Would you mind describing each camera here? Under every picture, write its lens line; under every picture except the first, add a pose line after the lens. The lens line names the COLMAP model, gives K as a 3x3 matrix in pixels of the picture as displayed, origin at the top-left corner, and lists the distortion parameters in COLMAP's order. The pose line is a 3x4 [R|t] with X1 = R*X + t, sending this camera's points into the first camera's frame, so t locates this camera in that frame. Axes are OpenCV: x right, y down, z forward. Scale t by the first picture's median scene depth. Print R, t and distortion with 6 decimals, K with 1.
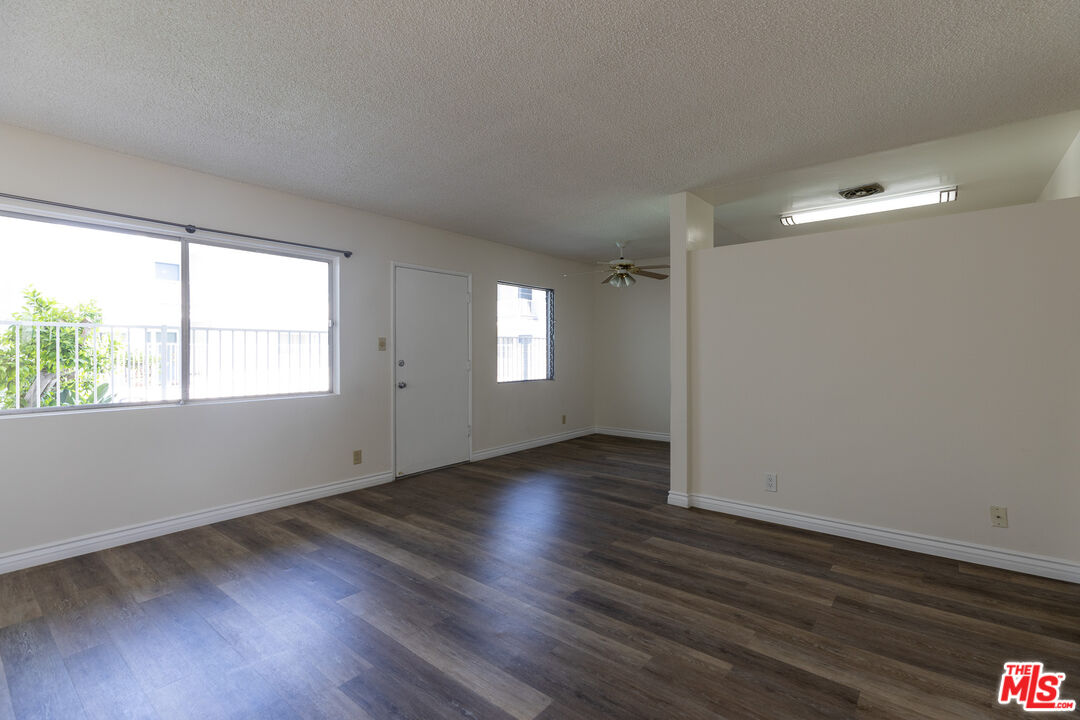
lens RADIAL K [[487.0, 0, 565.8], [0, 487.0, 351.1], [0, 0, 1]] dist [0.001808, 0.000422]
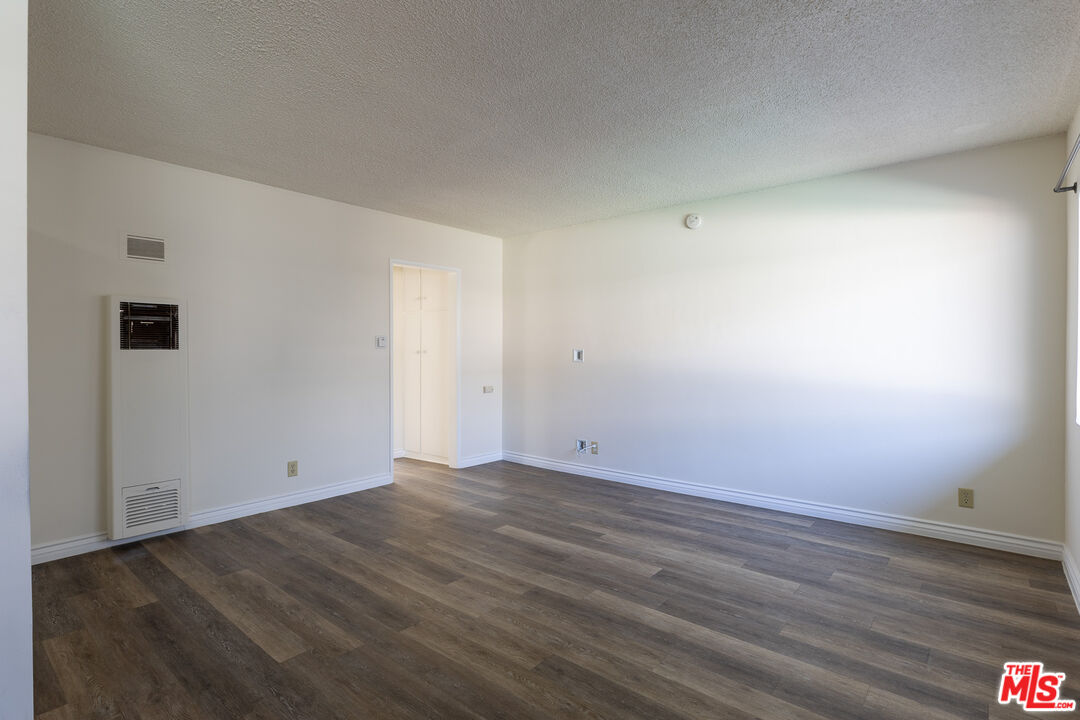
lens RADIAL K [[526.7, 0, 543.8], [0, 526.7, 385.7], [0, 0, 1]] dist [-0.011837, 0.000532]
pose [[-0.998300, -0.000166, 0.058290, -0.181295], [0.003841, 0.997635, 0.068629, -0.006762], [-0.058163, 0.068736, -0.995938, 1.552305]]
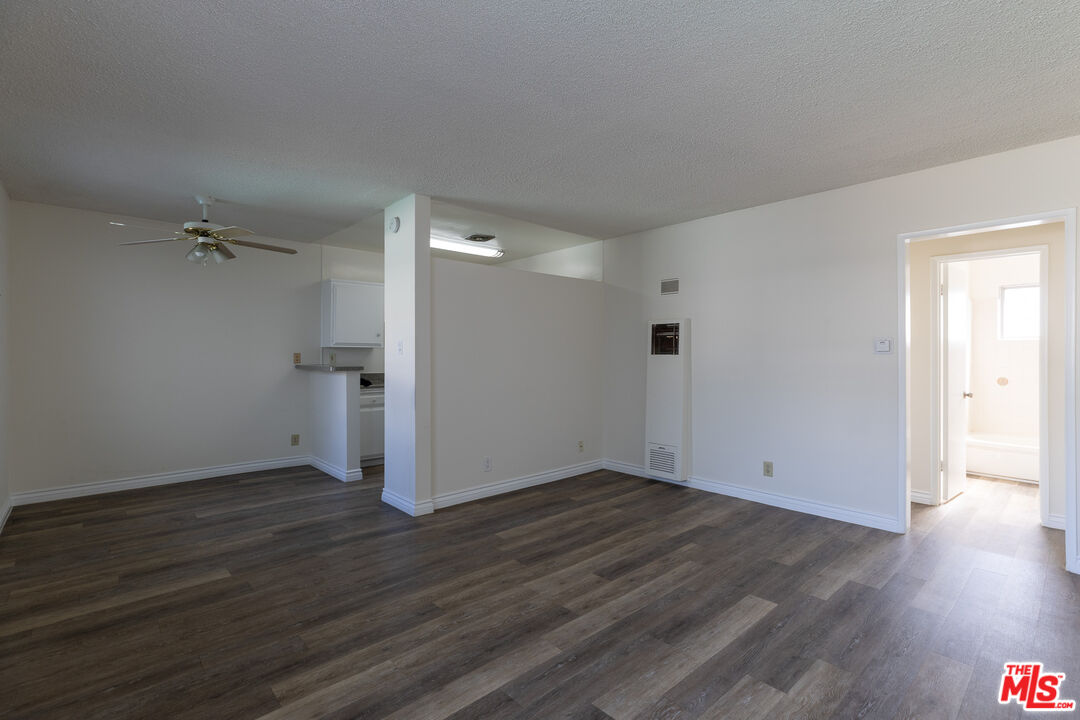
lens RADIAL K [[487.7, 0, 540.7], [0, 487.7, 354.6], [0, 0, 1]] dist [0.000416, 0.000067]
pose [[0.179011, 0.002726, 0.983843, -0.813063], [-0.004455, 0.999988, -0.001960, -0.005272], [-0.983837, -0.004032, 0.179021, 0.689859]]
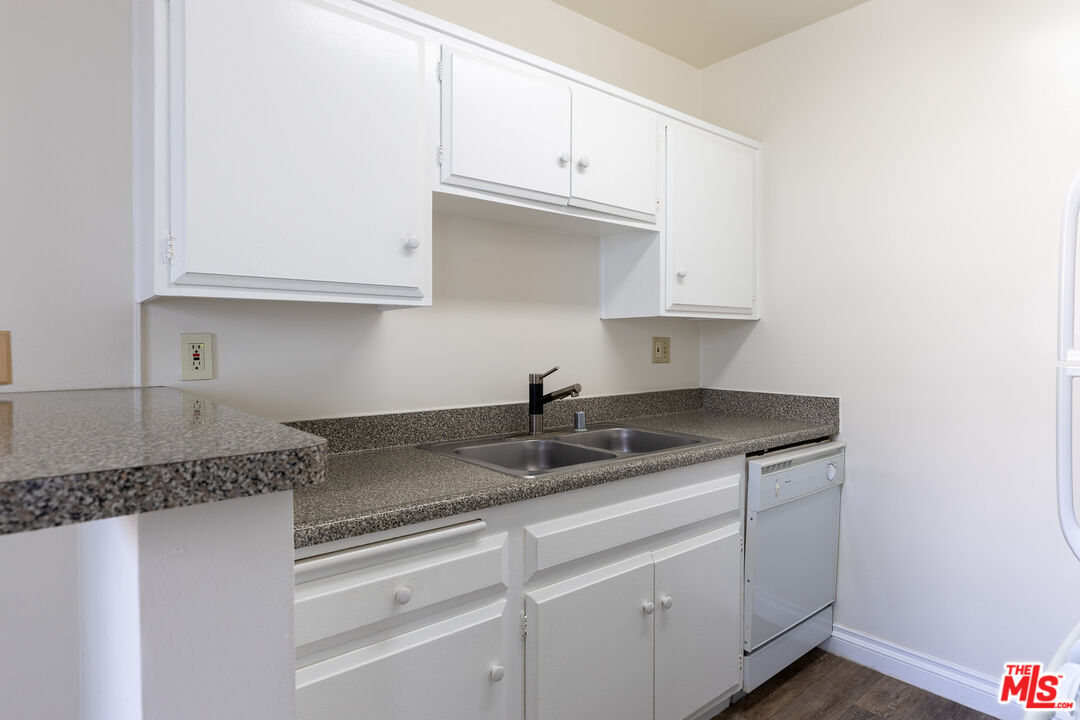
lens RADIAL K [[601.1, 0, 548.8], [0, 601.1, 351.2], [0, 0, 1]] dist [0.001123, 0.000560]
pose [[0.217572, -0.012727, 0.975961, 0.370856], [0.001996, 0.999919, 0.012594, -0.001157], [-0.976042, -0.000792, 0.217579, 1.367830]]
